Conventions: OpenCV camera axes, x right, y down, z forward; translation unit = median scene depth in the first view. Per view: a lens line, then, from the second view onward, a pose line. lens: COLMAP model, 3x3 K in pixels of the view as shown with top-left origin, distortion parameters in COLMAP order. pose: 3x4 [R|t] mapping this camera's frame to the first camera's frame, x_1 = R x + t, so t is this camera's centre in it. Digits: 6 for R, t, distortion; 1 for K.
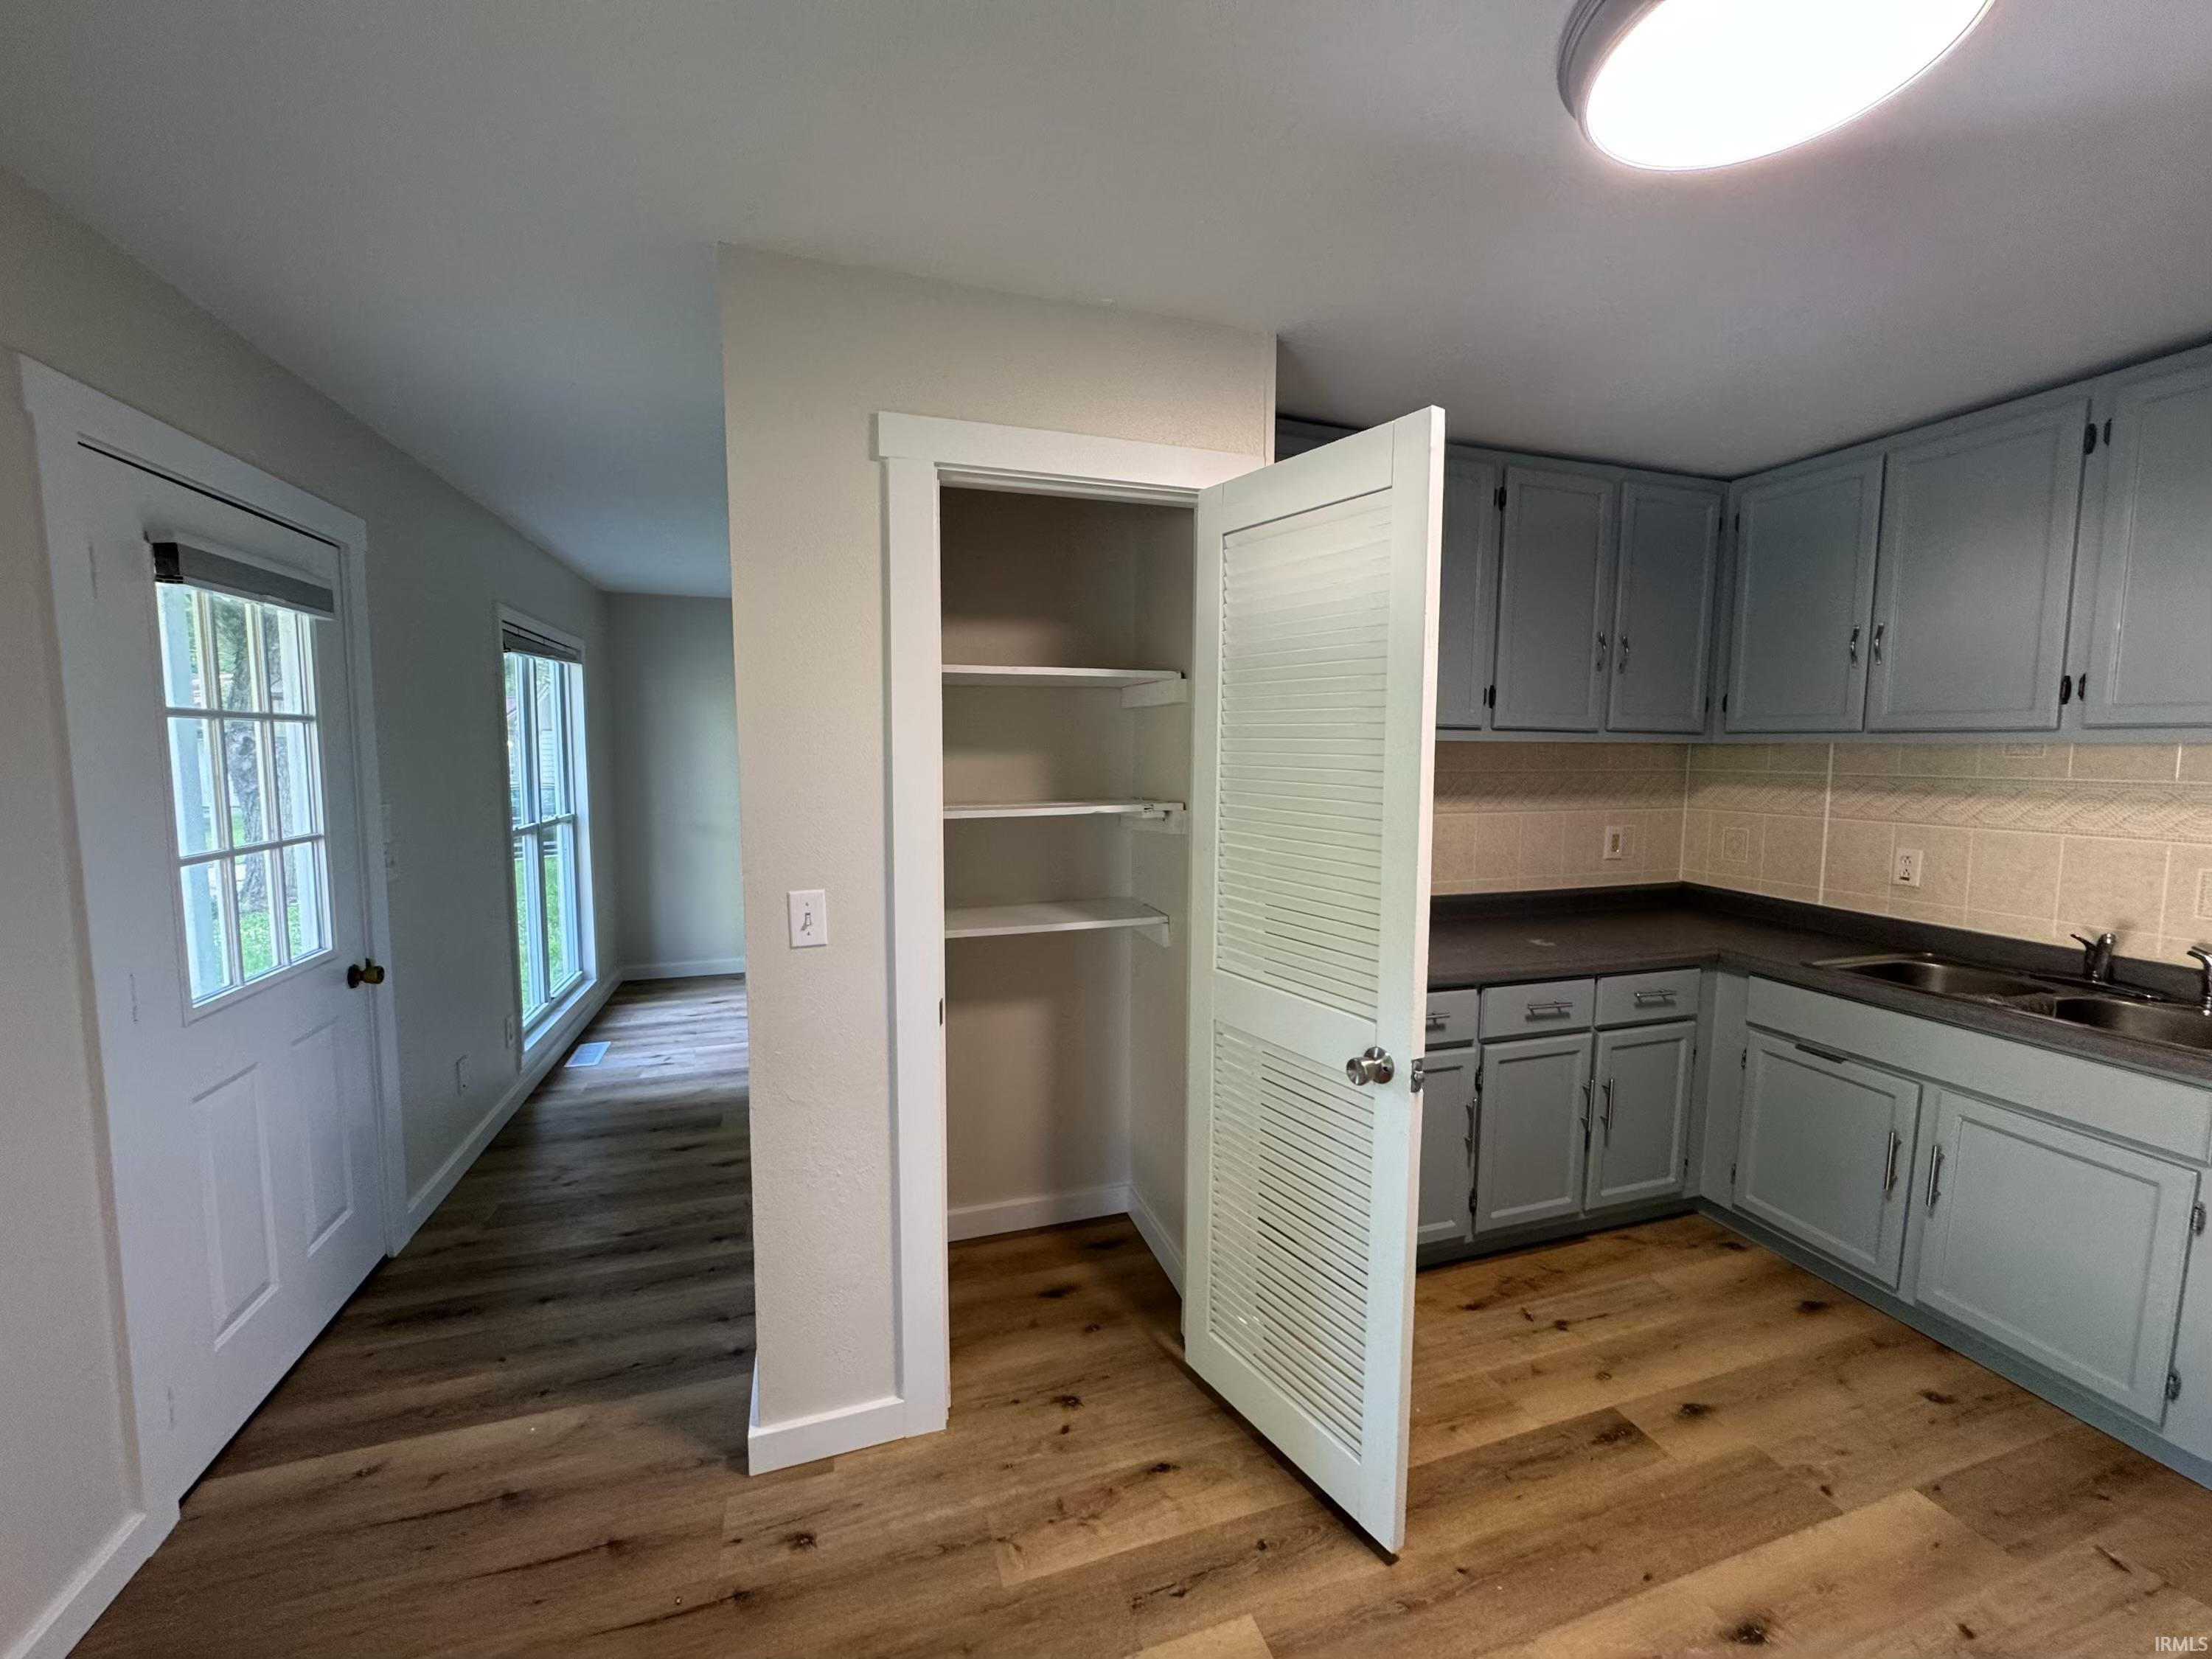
lens RADIAL K [[895.8, 0, 1106.9], [0, 895.8, 826.3], [0, 0, 1]] dist [0.001443, 0.000367]
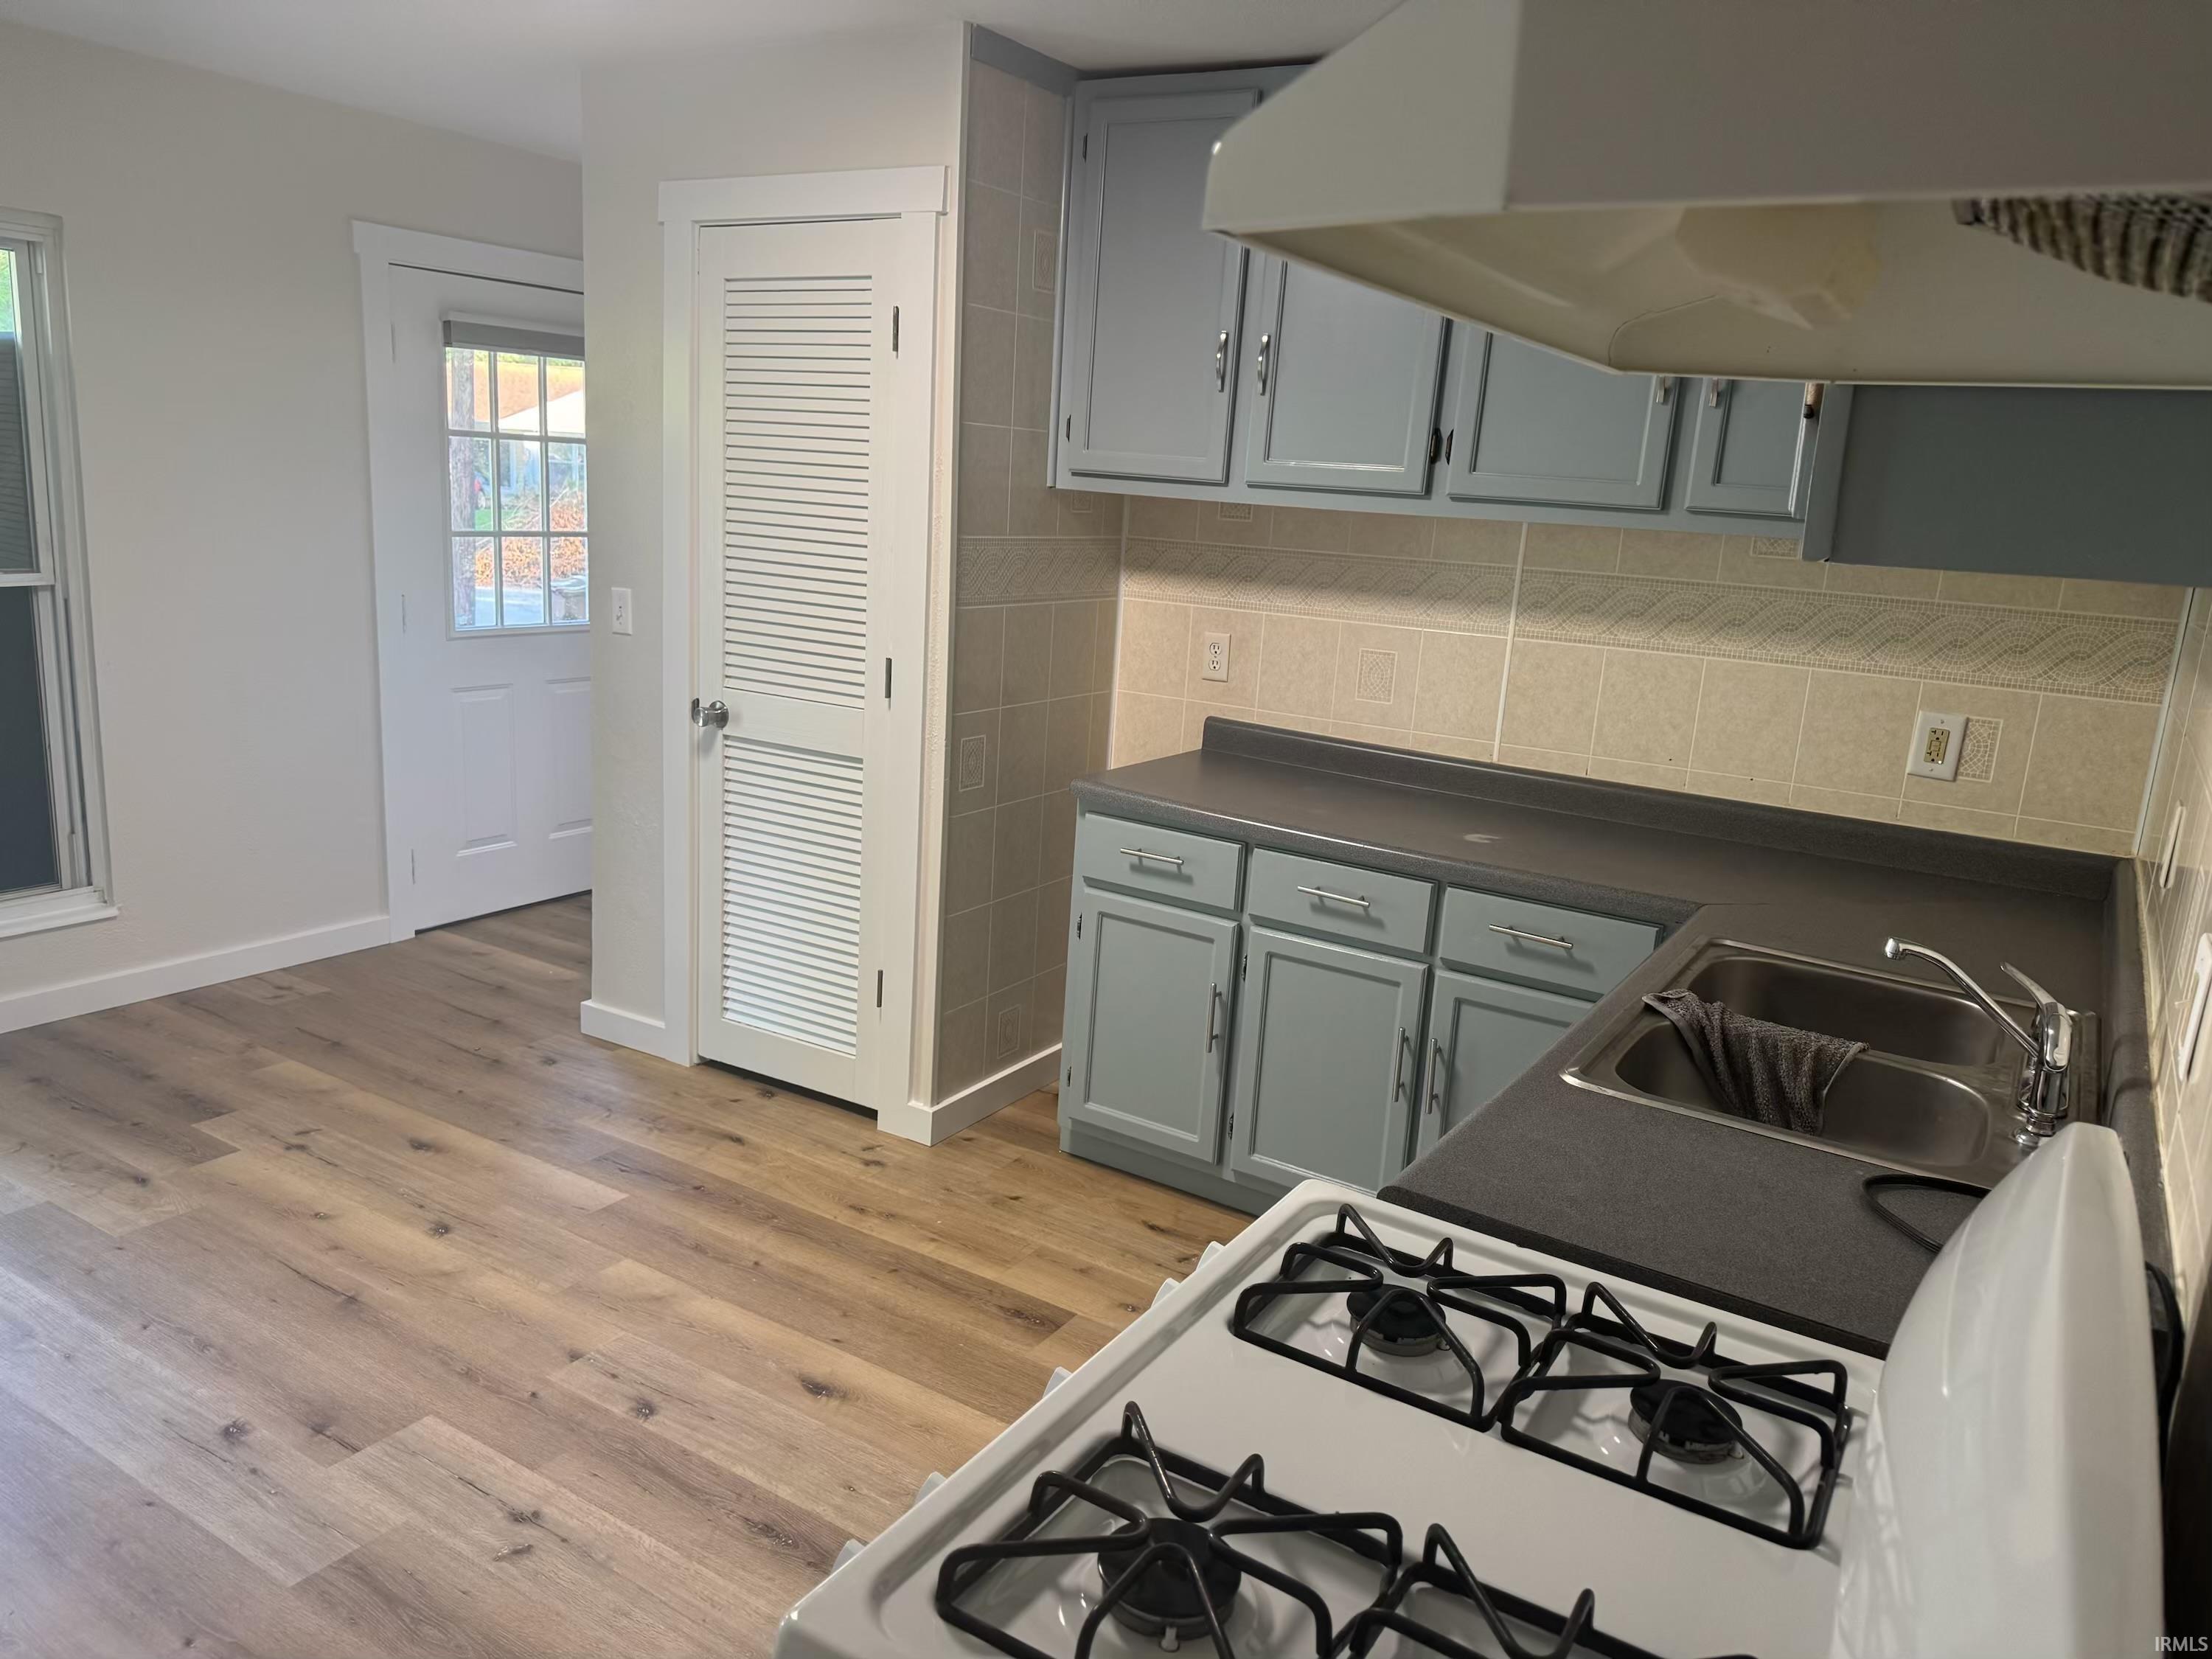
lens RADIAL K [[1567.2, 0, 1106.5], [0, 1567.2, 831.3], [0, 0, 1]] dist [0.056195, -0.059496]
pose [[0.639769, 0.204137, -0.740962, 1.398070], [-0.126146, 0.978897, 0.160770, -0.028515], [0.758144, -0.009387, 0.652019, 0.059963]]
